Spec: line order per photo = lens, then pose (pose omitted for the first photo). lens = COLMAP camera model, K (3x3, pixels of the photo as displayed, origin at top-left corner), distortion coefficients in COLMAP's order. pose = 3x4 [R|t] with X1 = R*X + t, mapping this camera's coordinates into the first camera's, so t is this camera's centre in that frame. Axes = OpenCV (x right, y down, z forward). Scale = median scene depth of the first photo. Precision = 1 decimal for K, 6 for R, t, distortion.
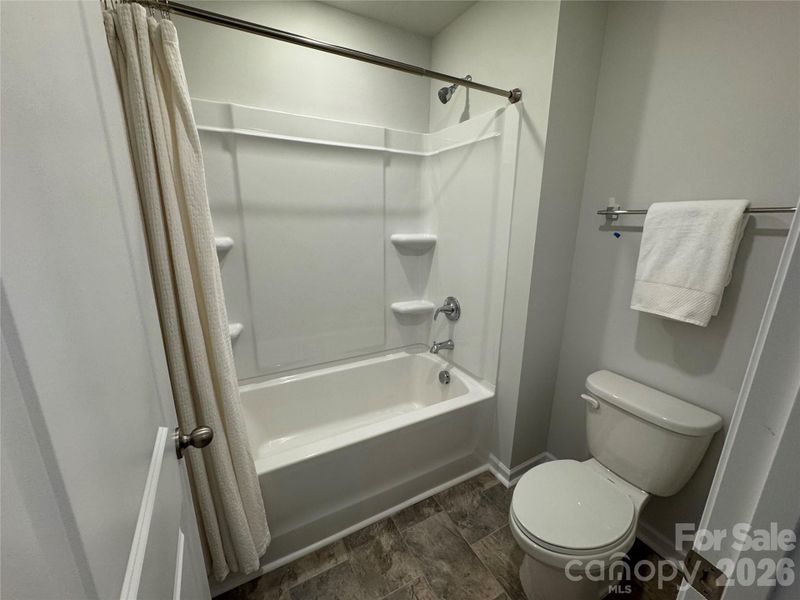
lens RADIAL K [[320.6, 0, 399.9], [0, 320.6, 299.9], [0, 0, 1]] dist [-0.003404, 0.000547]
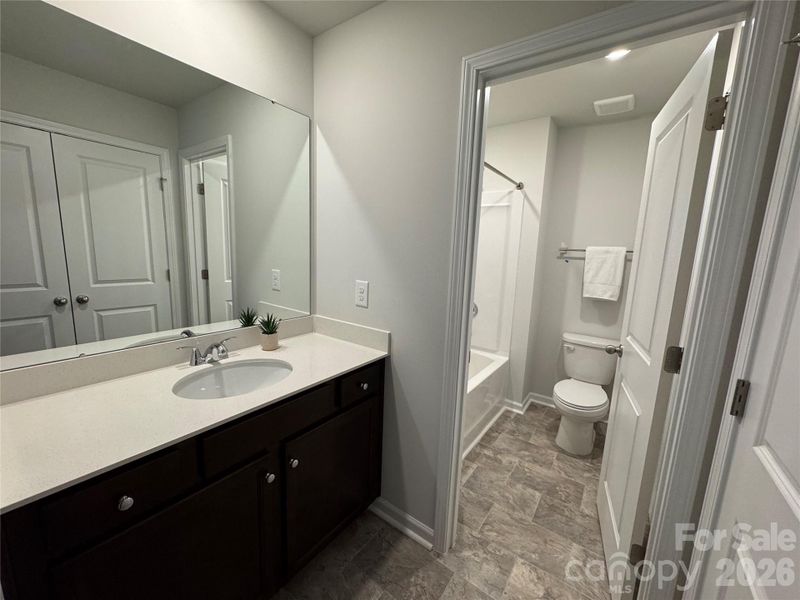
lens RADIAL K [[320.6, 0, 404.3], [0, 320.6, 300.4], [0, 0, 1]] dist [-0.003404, 0.000547]
pose [[0.898678, -0.047268, 0.436054, -1.111793], [0.080365, 0.995091, -0.057759, 0.070261], [-0.431183, 0.086951, 0.898065, -0.315324]]
